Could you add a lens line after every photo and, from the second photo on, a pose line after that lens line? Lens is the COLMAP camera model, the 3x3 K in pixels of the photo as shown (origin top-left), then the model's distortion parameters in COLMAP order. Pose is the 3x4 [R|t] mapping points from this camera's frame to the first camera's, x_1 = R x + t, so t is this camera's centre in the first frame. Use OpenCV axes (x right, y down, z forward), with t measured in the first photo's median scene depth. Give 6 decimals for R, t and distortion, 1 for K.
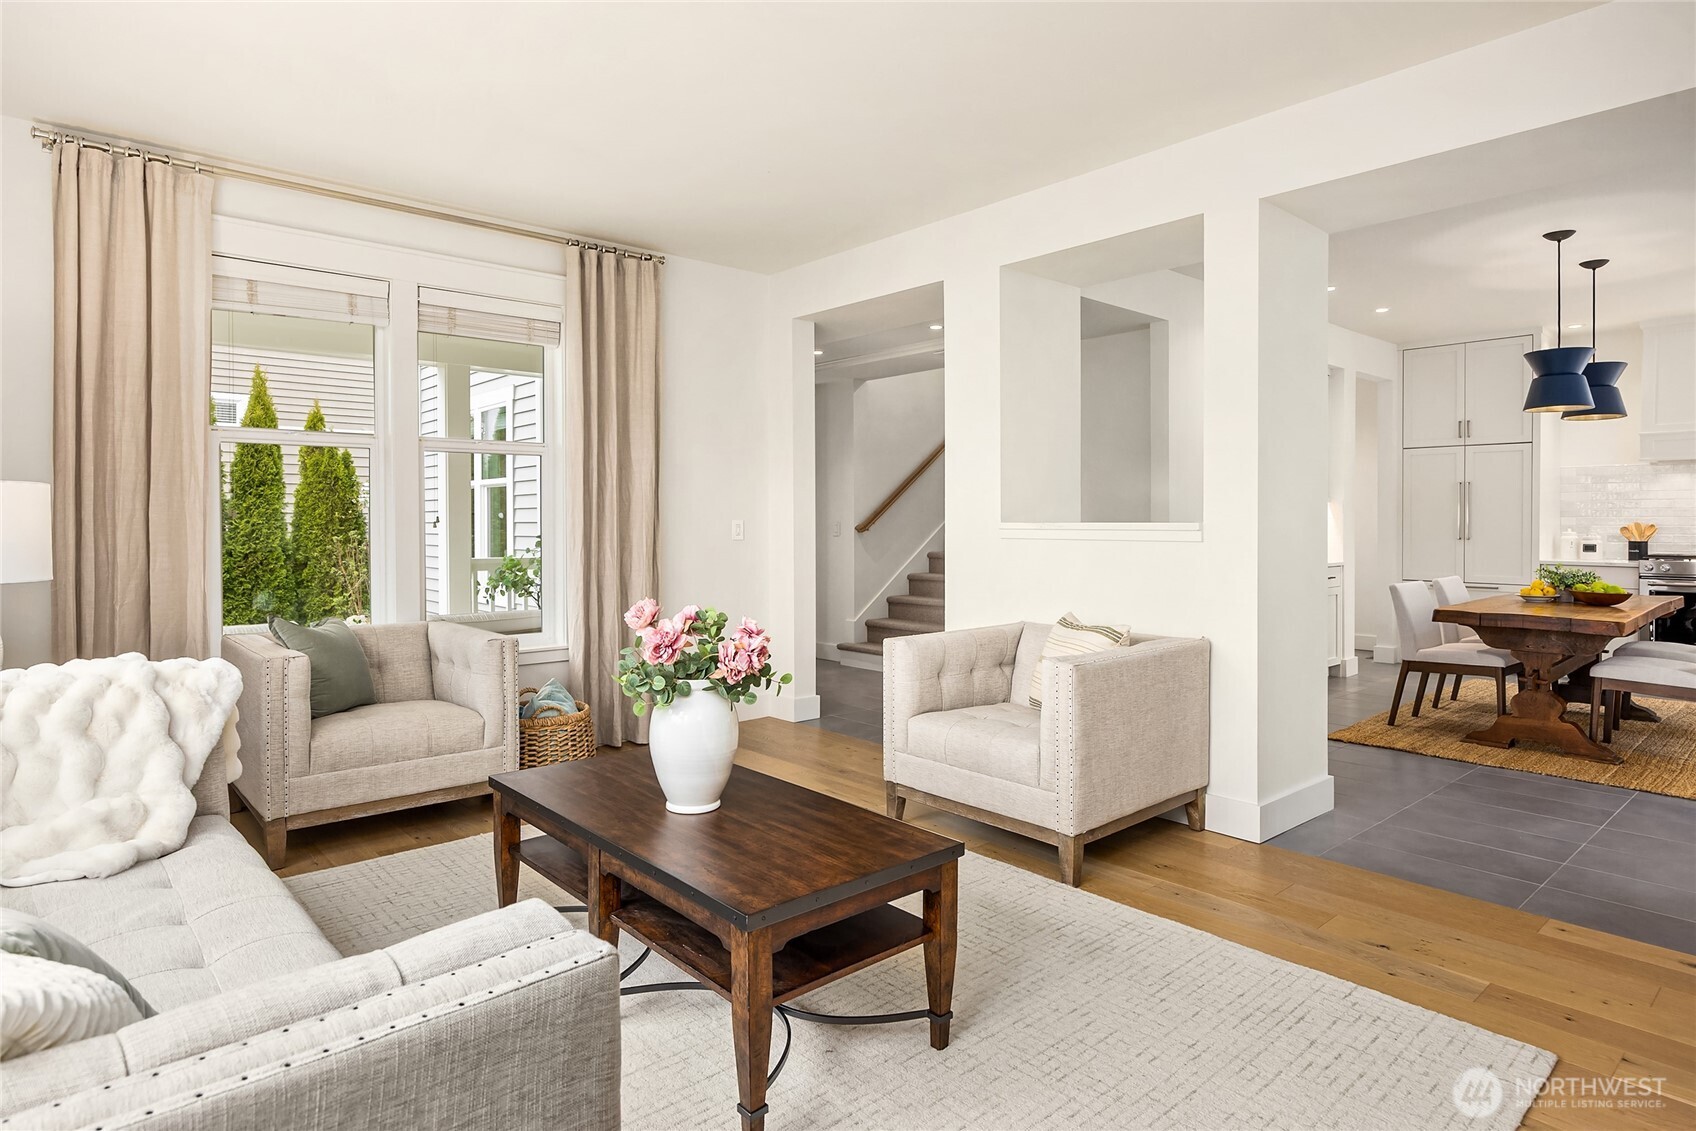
lens RADIAL K [[940.4, 0, 803.3], [0, 940.4, 531.6], [0, 0, 1]] dist [-0.006618, -0.000769]
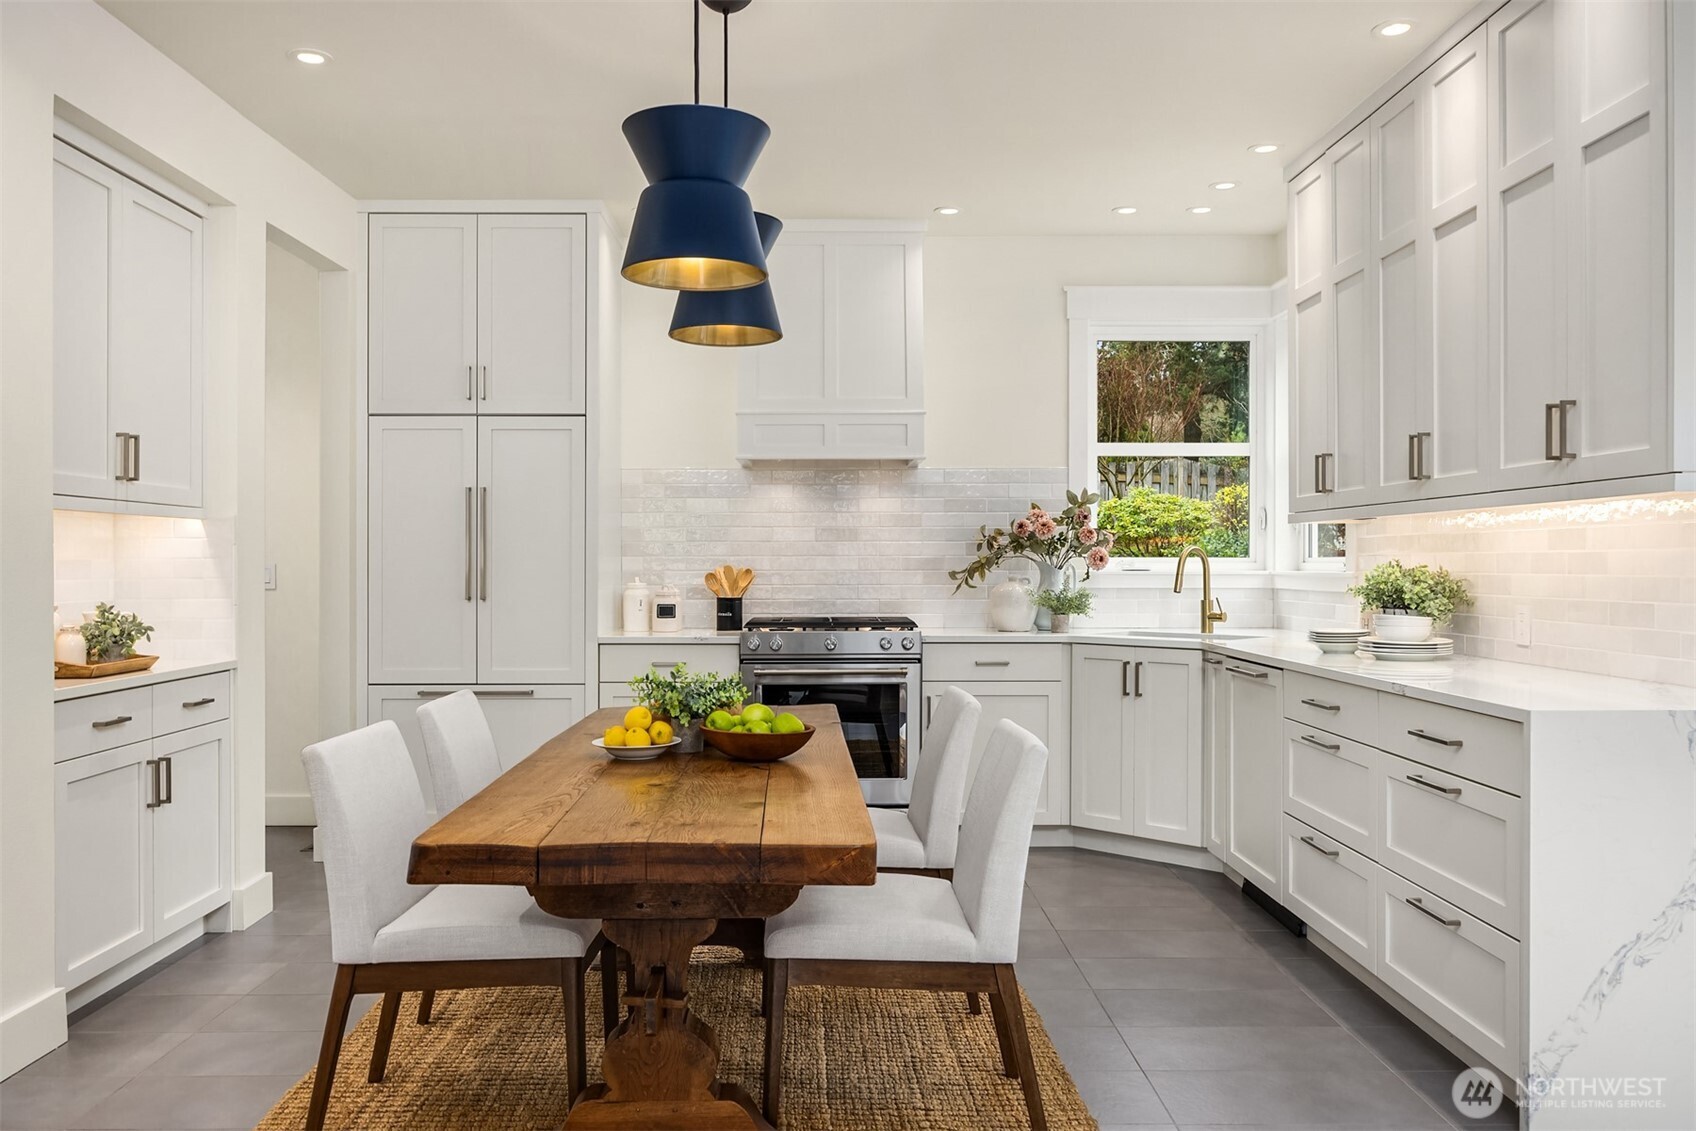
lens RADIAL K [[1356.9, 0, 831.8], [0, 1356.9, 566.2], [0, 0, 1]] dist [0.006642, 0.005242]
pose [[0.640145, -0.001118, 0.768253, 0.282666], [0.008839, 0.999943, -0.005910, -0.003964], [-0.768203, 0.010574, 0.640119, 0.409860]]
